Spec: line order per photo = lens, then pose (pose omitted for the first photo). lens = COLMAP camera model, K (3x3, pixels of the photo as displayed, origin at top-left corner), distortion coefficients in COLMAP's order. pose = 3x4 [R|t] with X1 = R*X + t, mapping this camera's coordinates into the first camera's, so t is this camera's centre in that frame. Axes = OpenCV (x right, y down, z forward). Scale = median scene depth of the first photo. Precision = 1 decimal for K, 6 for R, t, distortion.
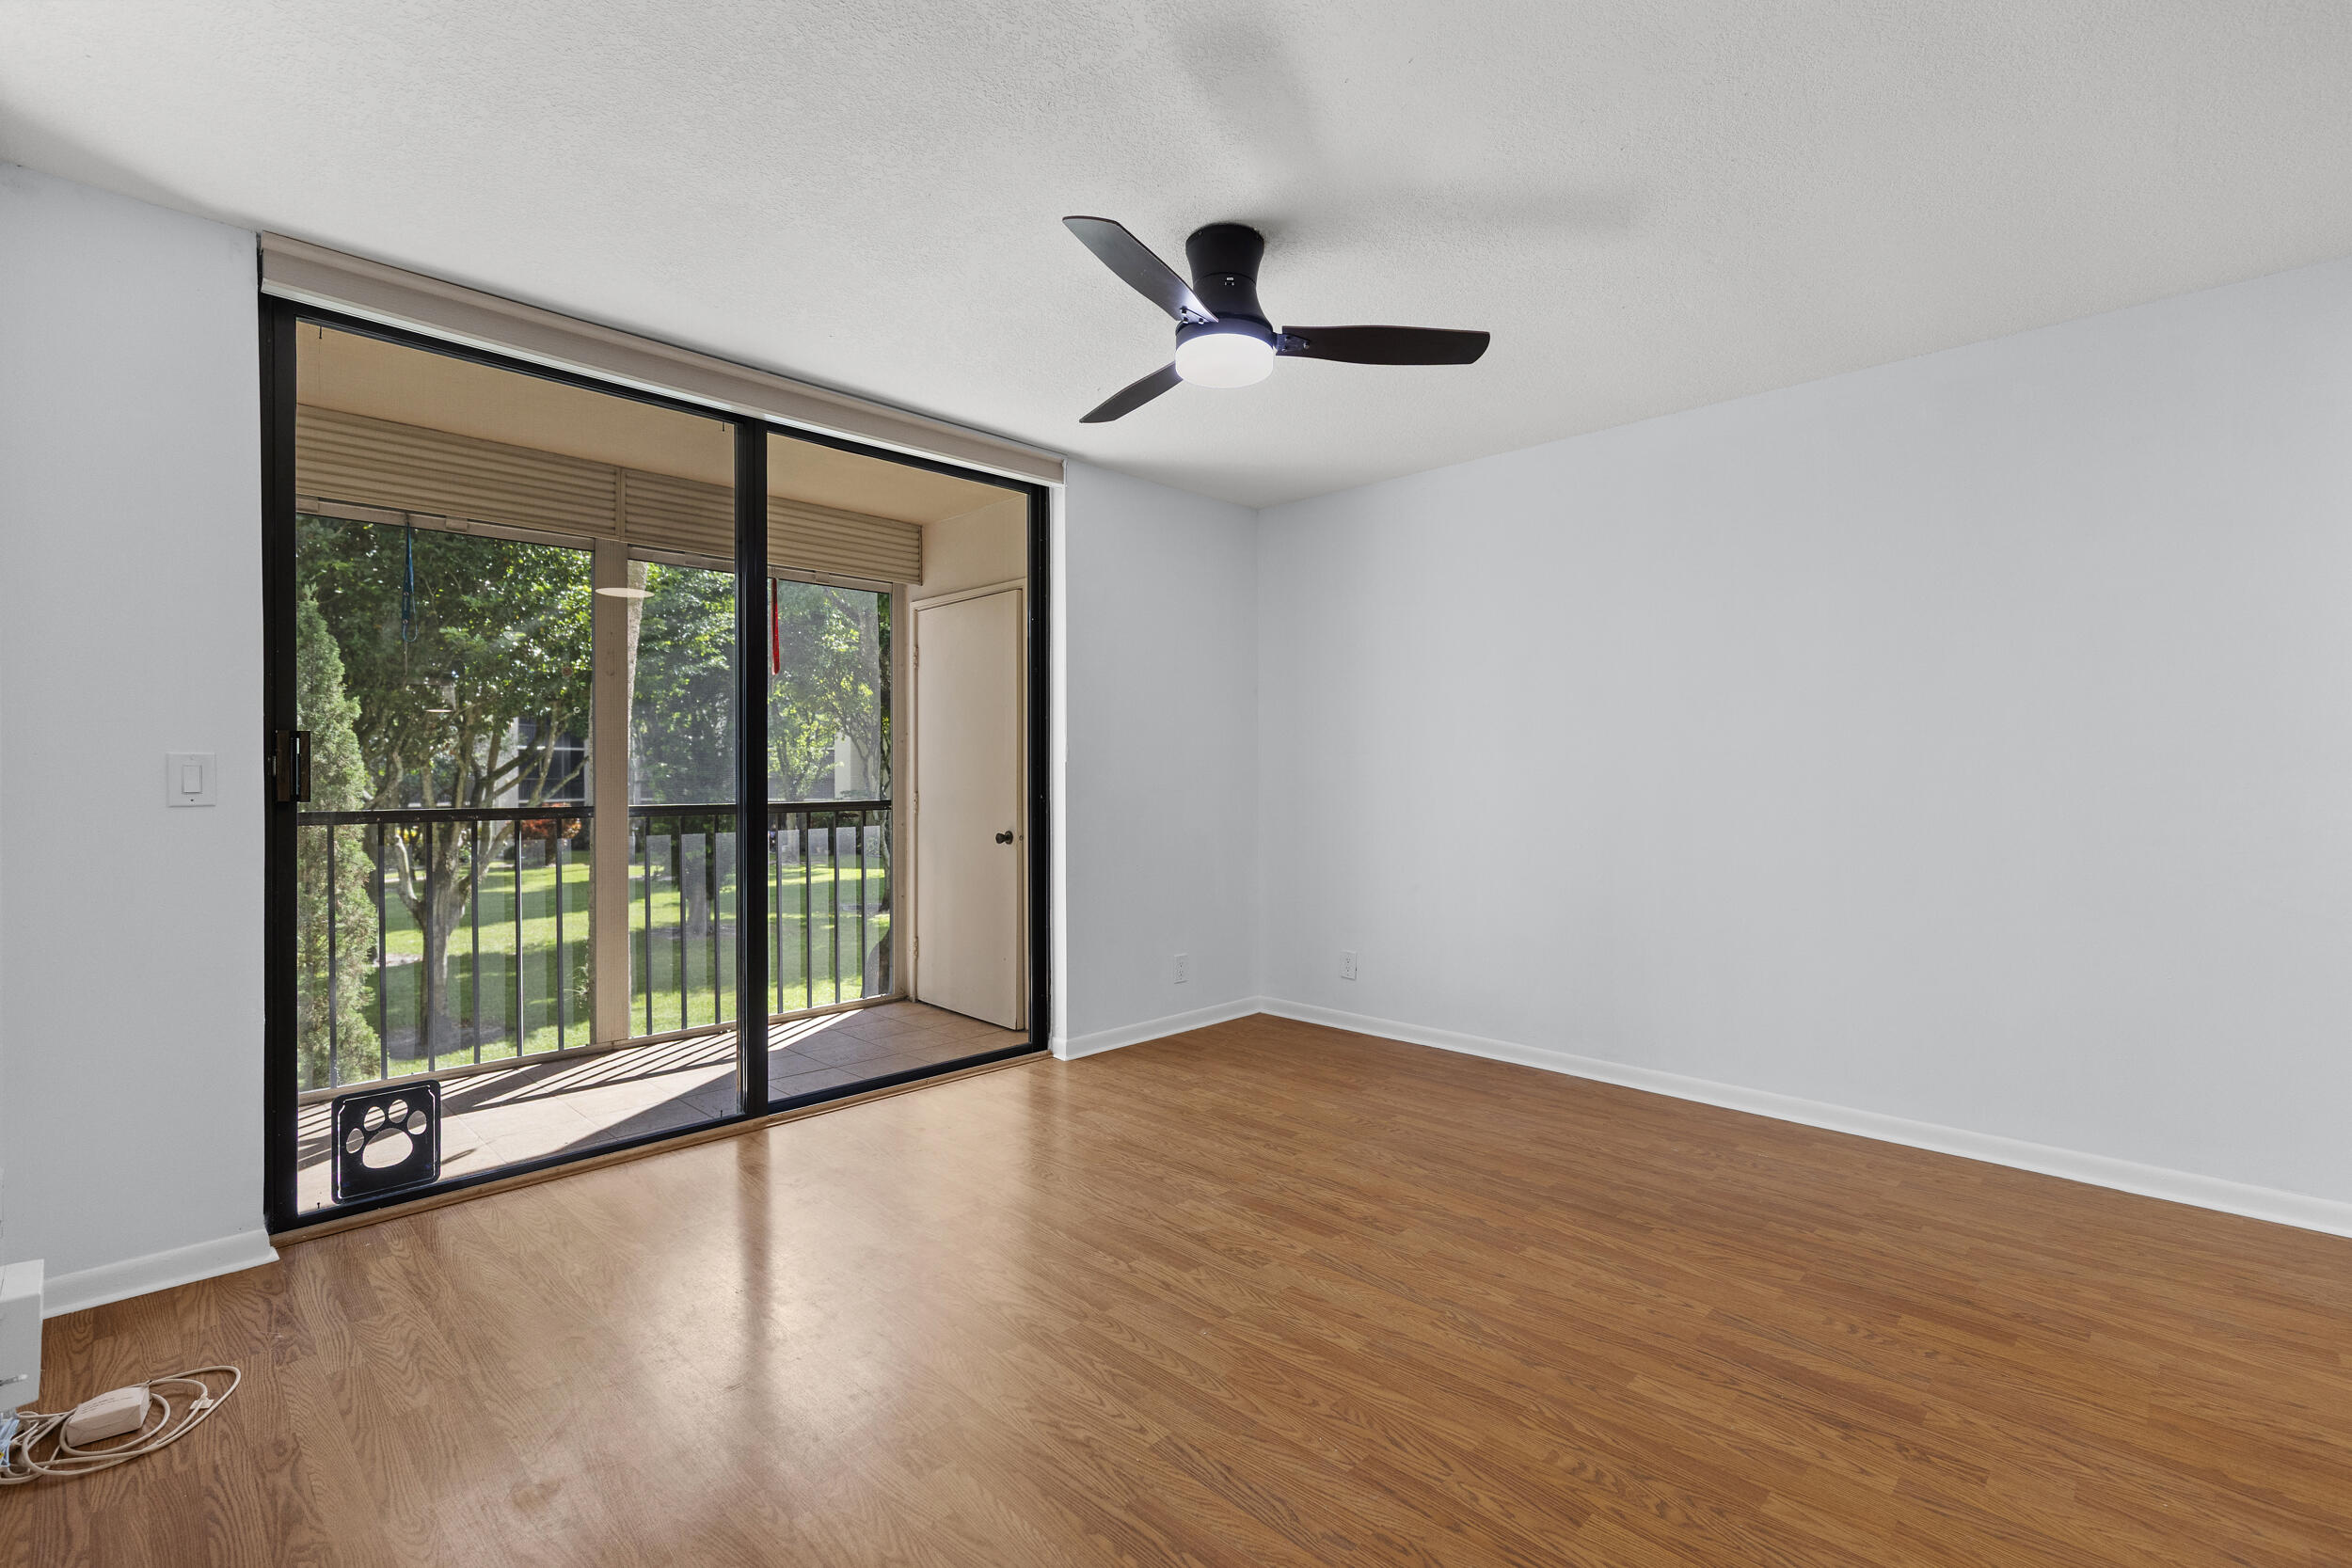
lens RADIAL K [[1057.5, 0, 1172.6], [0, 1057.5, 780.3], [0, 0, 1]] dist [0.006698, -0.001956]
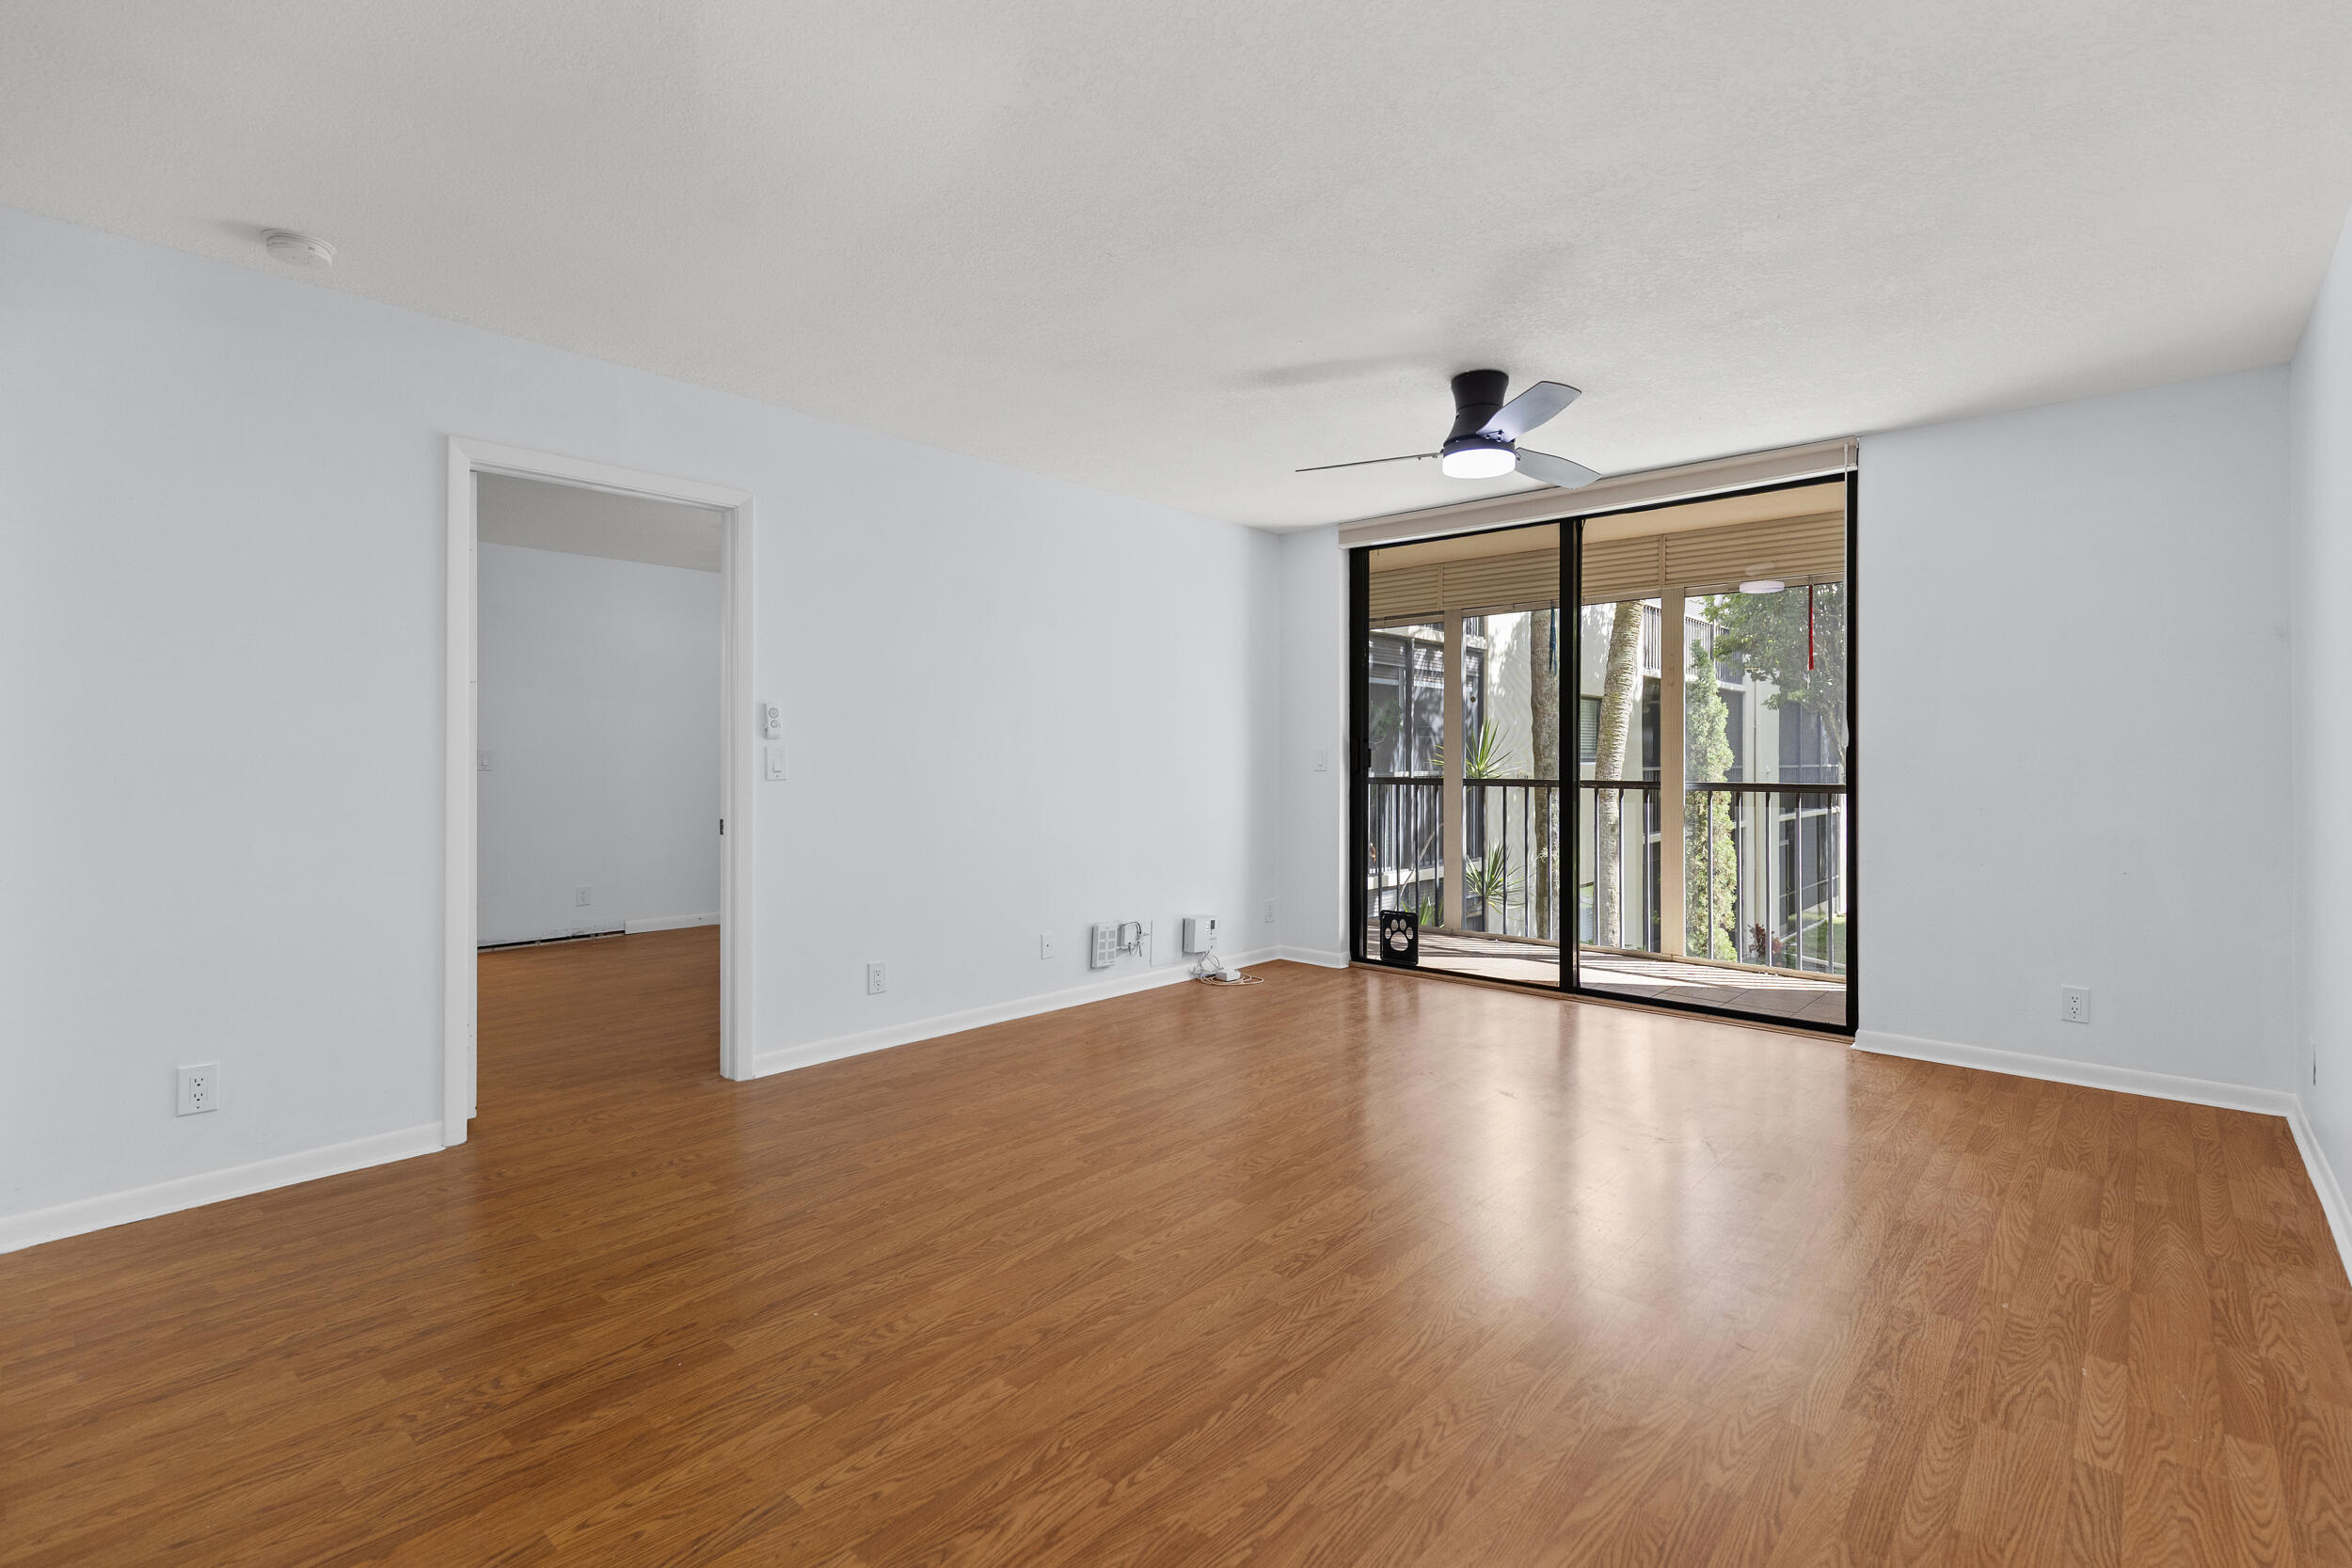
lens RADIAL K [[1057.5, 0, 1183.6], [0, 1057.5, 762.1], [0, 0, 1]] dist [0.006698, -0.001956]
pose [[0.049416, 0.005797, -0.998761, 1.284652], [-0.006018, 0.999967, 0.005506, -0.007252], [0.998760, 0.005739, 0.049449, 0.485629]]
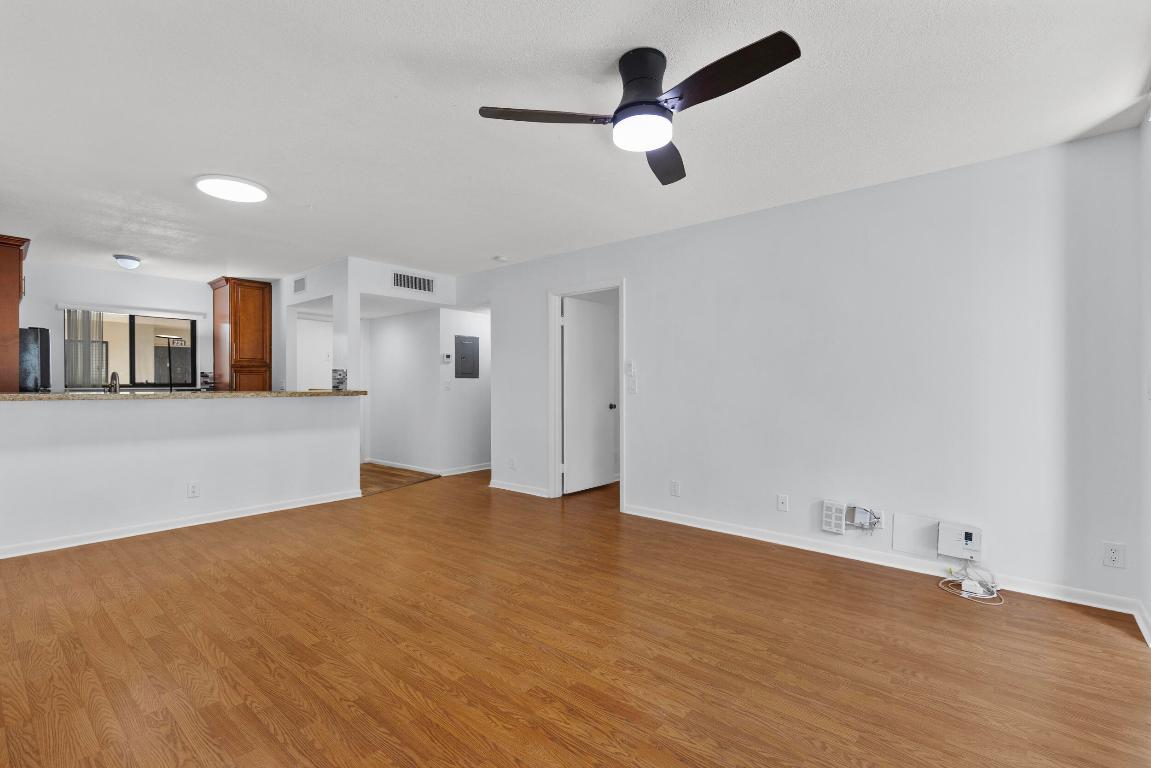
lens RADIAL K [[517.6, 0, 583.2], [0, 517.6, 386.5], [0, 0, 1]] dist [0.006698, -0.001956]
pose [[-0.995758, 0.002233, -0.091980, 0.193460], [0.001320, 0.999949, 0.009984, -0.008802], [0.091998, 0.009820, -0.995711, 1.613220]]
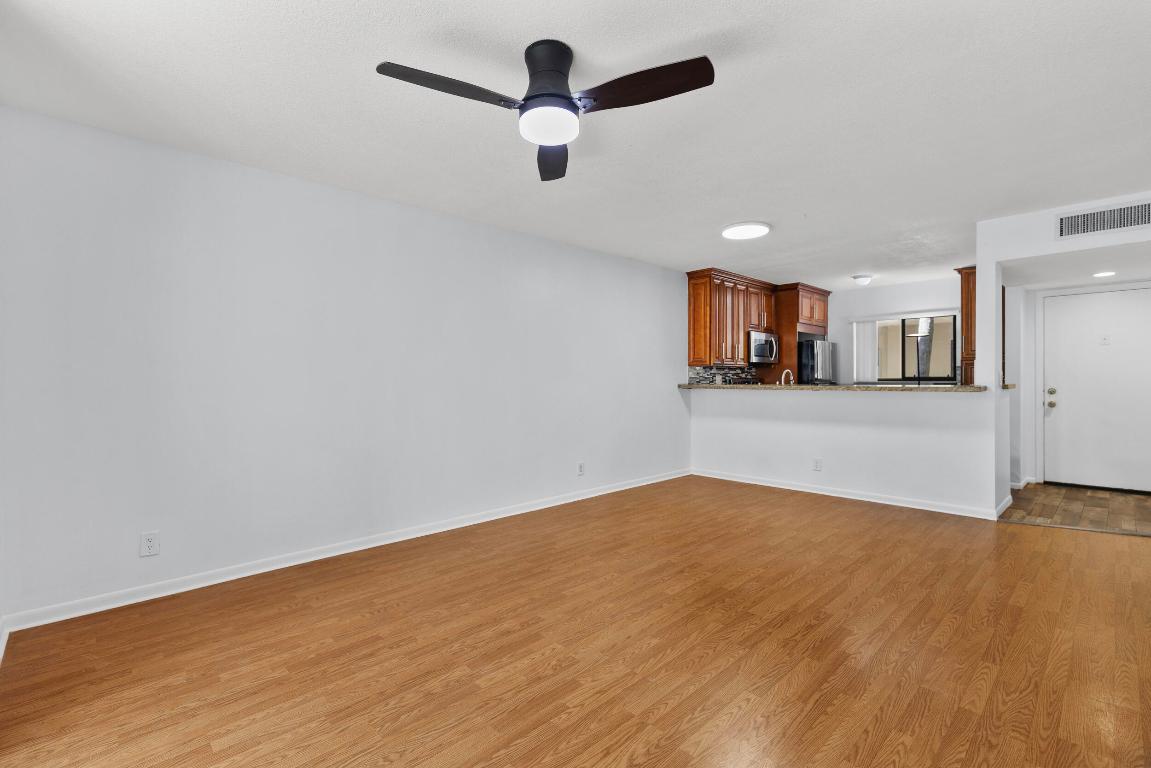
lens RADIAL K [[517.6, 0, 576.0], [0, 517.6, 387.7], [0, 0, 1]] dist [0.006698, -0.001956]
pose [[0.022427, -0.014932, 0.999637, -0.671912], [0.011124, 0.999830, 0.014685, -0.006600], [-0.999687, 0.010791, 0.022590, 0.847357]]
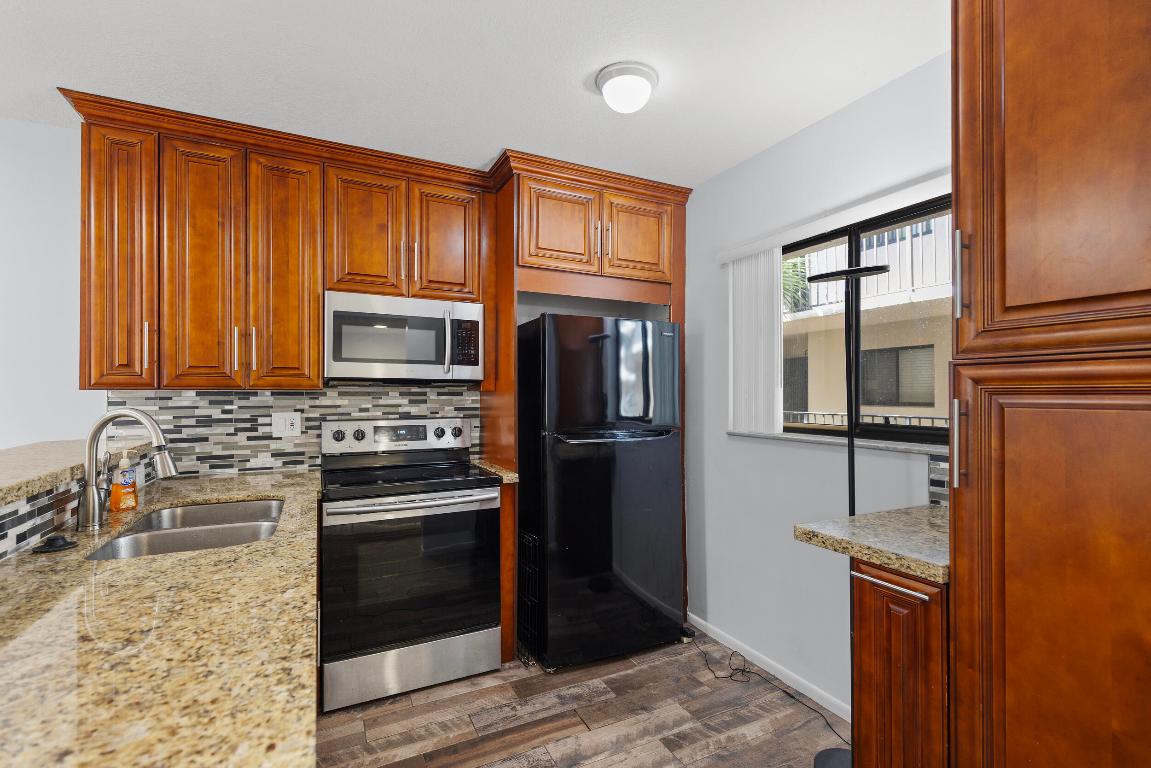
lens RADIAL K [[517.6, 0, 572.4], [0, 517.6, 392.1], [0, 0, 1]] dist [0.006698, -0.001956]
pose [[0.316978, 0.002855, 0.948429, 0.980107], [0.003556, 0.999985, -0.004199, -0.049772], [-0.948426, 0.004703, 0.316963, -0.493403]]
